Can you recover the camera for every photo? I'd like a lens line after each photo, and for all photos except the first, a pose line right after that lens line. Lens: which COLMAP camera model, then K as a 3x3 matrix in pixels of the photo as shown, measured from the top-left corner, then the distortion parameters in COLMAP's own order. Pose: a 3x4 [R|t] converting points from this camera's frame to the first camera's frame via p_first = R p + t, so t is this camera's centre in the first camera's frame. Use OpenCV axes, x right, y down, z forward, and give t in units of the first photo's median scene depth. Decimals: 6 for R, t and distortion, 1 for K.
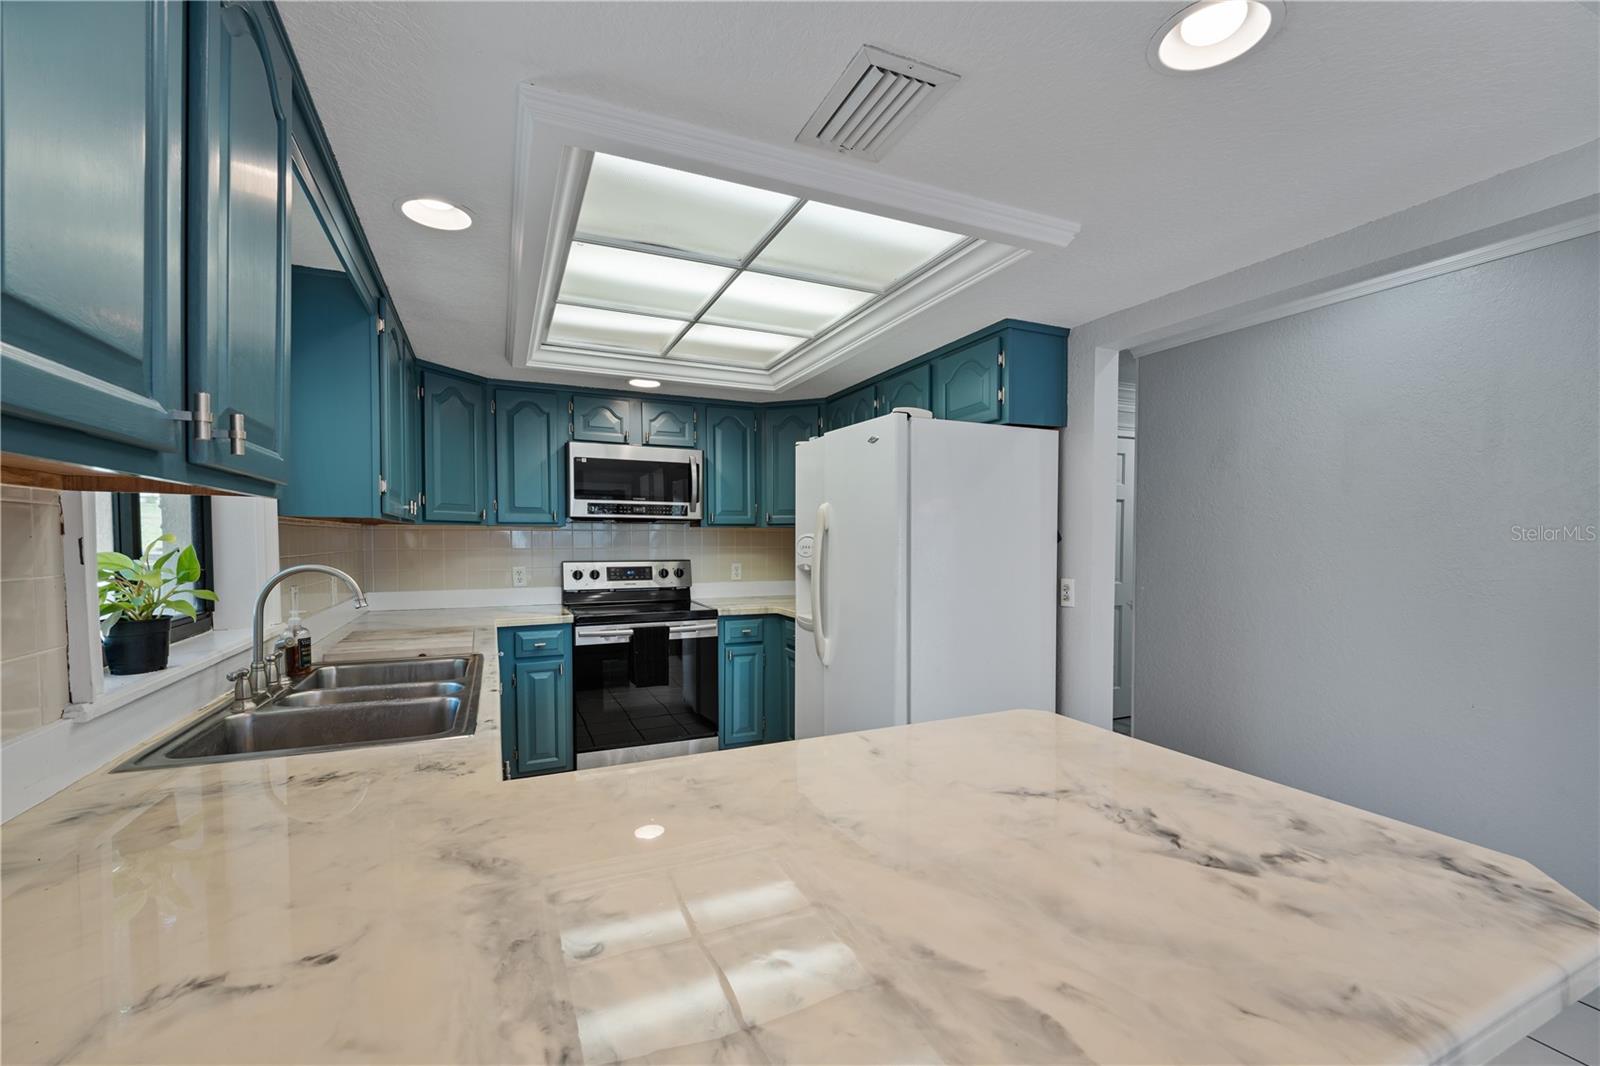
lens RADIAL K [[669.3, 0, 799.1], [0, 669.3, 567.8], [0, 0, 1]] dist [-0.008148, -0.005167]
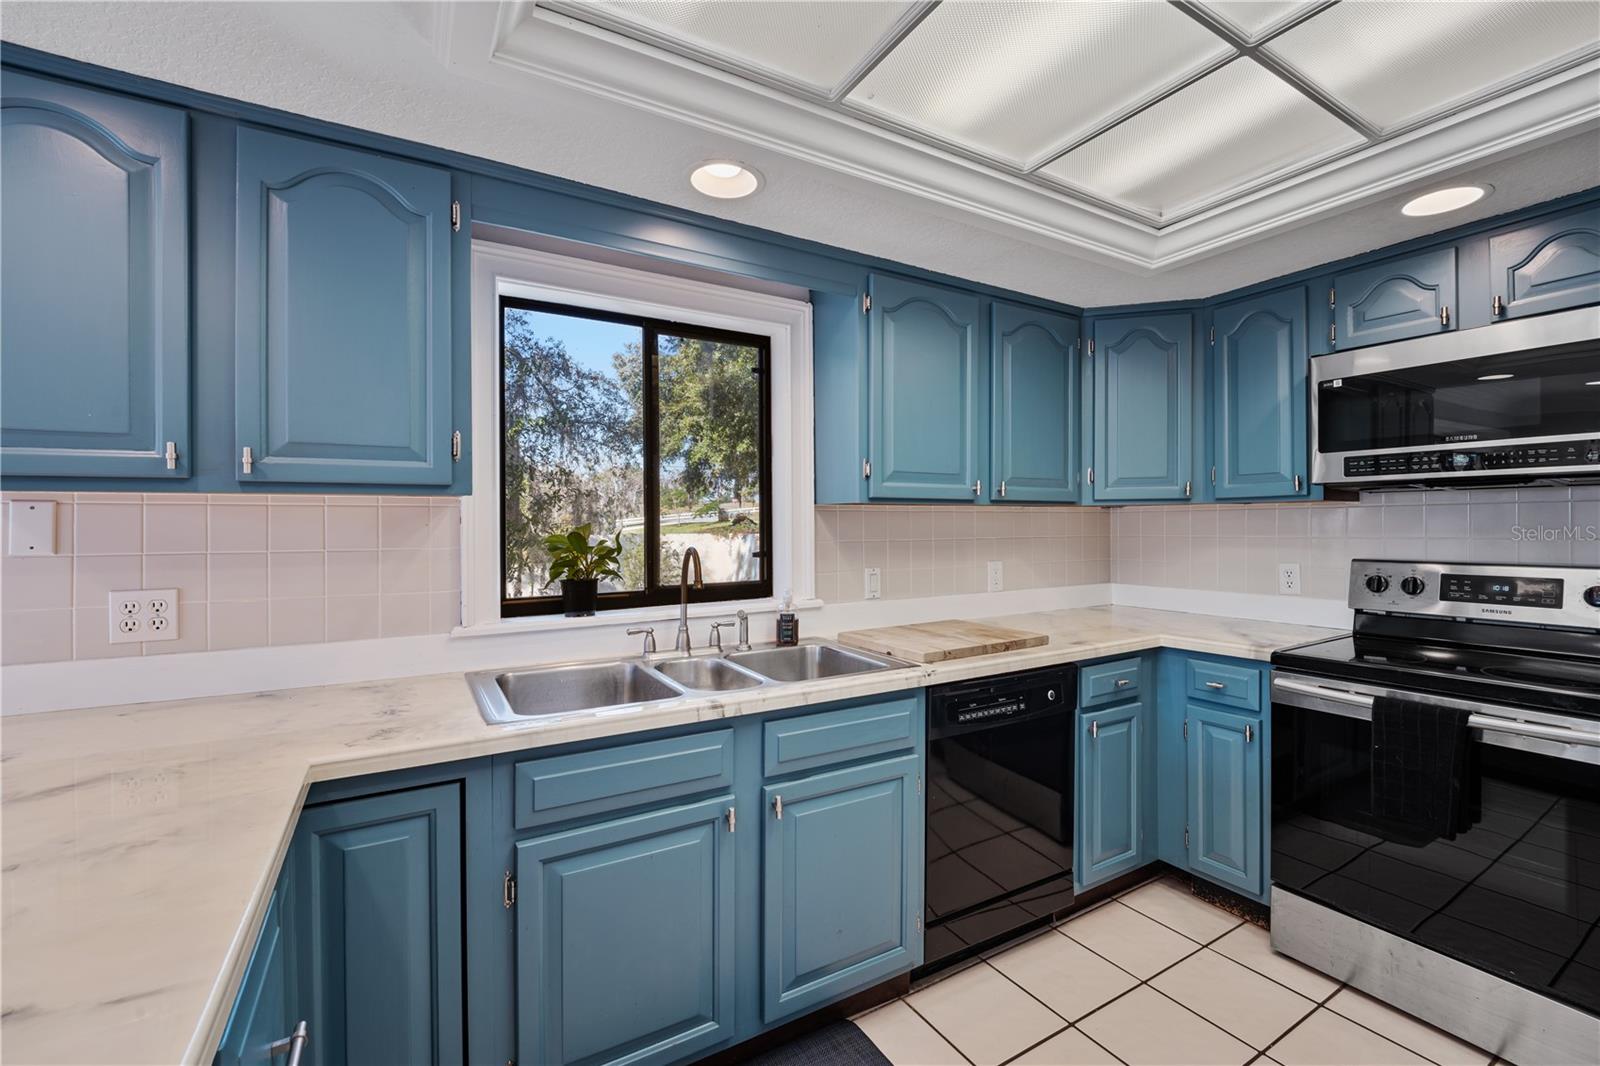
lens RADIAL K [[669.3, 0, 791.8], [0, 669.3, 524.0], [0, 0, 1]] dist [-0.008148, -0.005167]
pose [[0.104645, -0.003842, -0.994502, 0.208159], [-0.036465, 0.999305, -0.007698, -0.020711], [0.993841, 0.037070, 0.104432, 0.515023]]
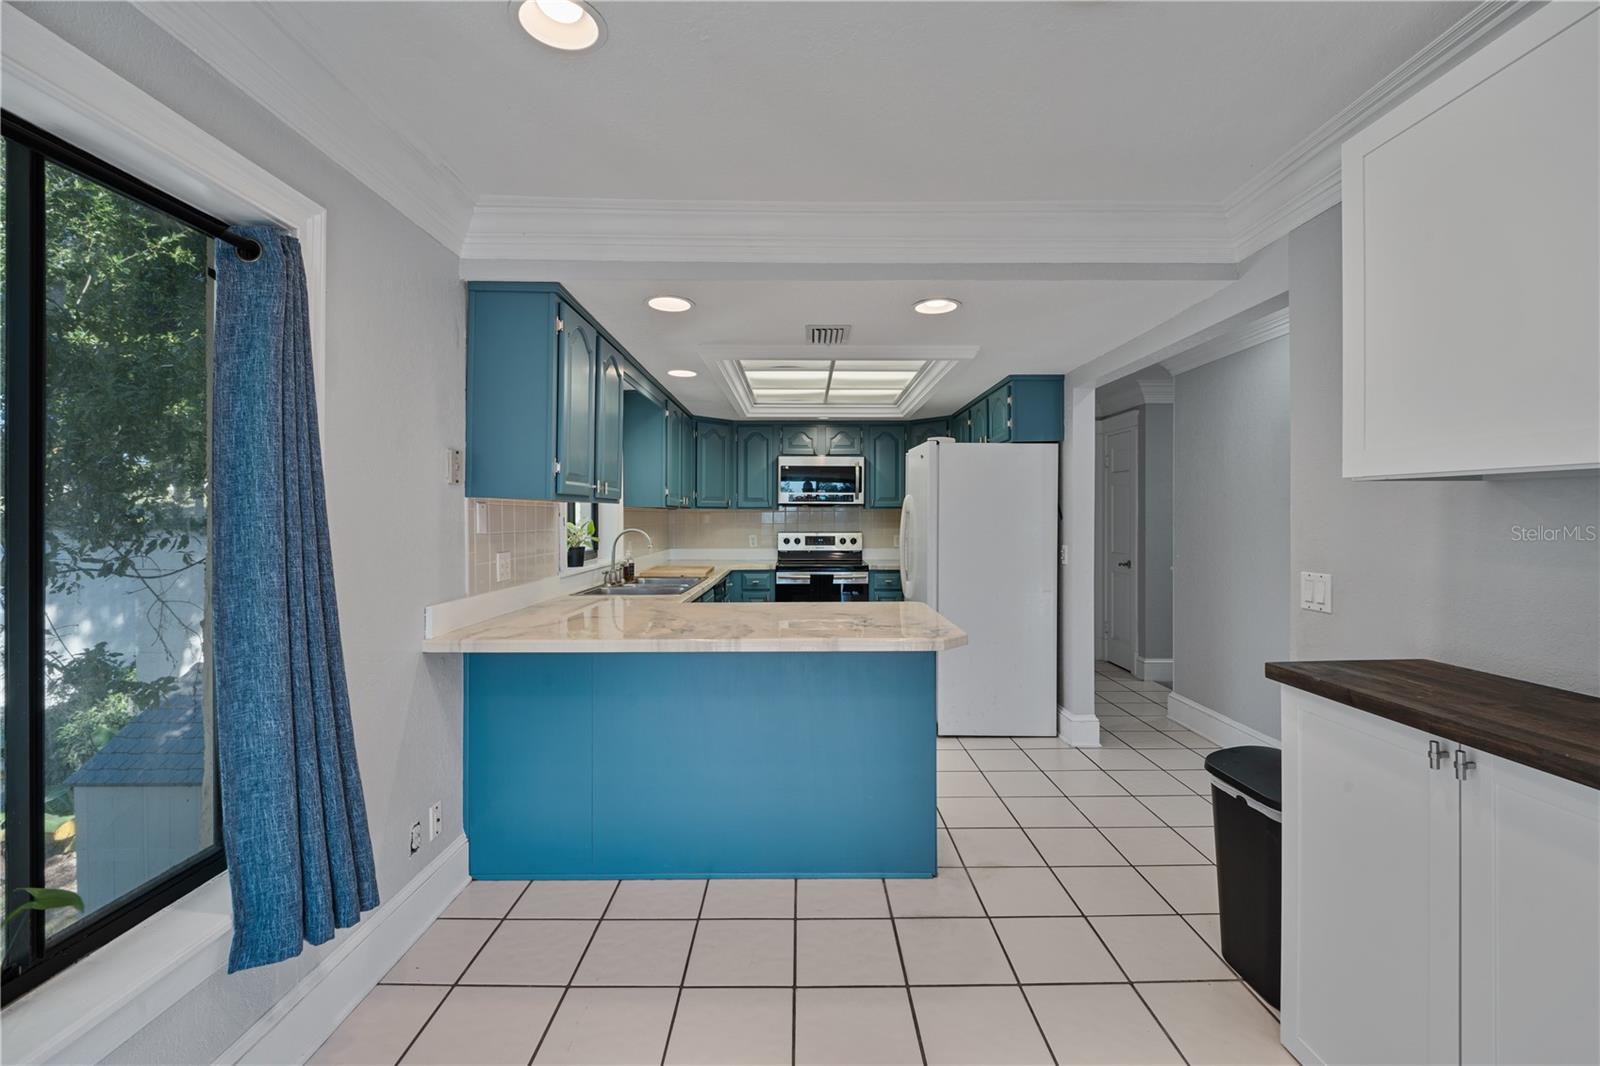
lens RADIAL K [[669.3, 0, 806.6], [0, 669.3, 522.3], [0, 0, 1]] dist [-0.008148, -0.005167]
pose [[0.912695, 0.004013, -0.408622, 0.392808], [-0.018297, 0.999350, -0.031053, 0.017558], [0.408231, 0.035819, 0.912175, -0.447233]]
